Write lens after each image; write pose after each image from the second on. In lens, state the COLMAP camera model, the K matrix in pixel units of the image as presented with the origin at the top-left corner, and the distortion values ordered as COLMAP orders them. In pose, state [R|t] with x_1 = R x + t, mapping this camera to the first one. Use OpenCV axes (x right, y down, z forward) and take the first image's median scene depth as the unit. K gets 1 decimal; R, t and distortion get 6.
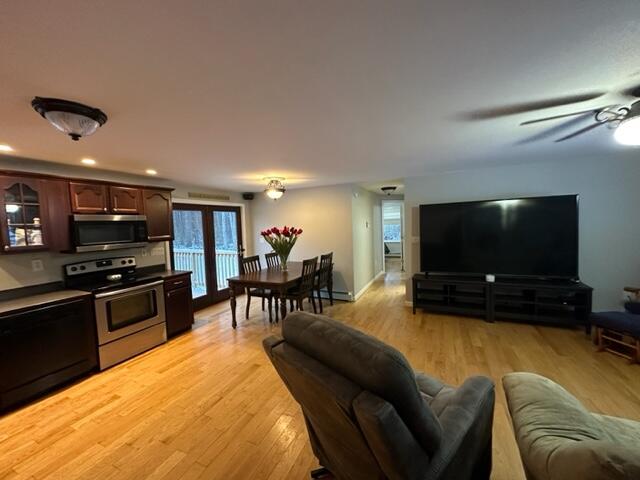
lens RADIAL K [[255.3, 0, 319.6], [0, 255.3, 240.4], [0, 0, 1]] dist [0.003252, 0.000341]
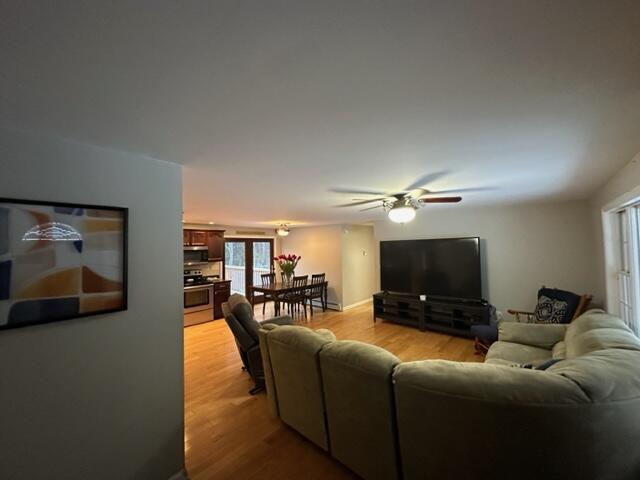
lens RADIAL K [[255.3, 0, 320.8], [0, 255.3, 238.8], [0, 0, 1]] dist [0.003252, 0.000341]
pose [[0.960625, 0.010172, -0.277663, 0.463406], [-0.035216, 0.995728, -0.085360, -0.022999], [0.275608, 0.091778, 0.956879, -0.400202]]
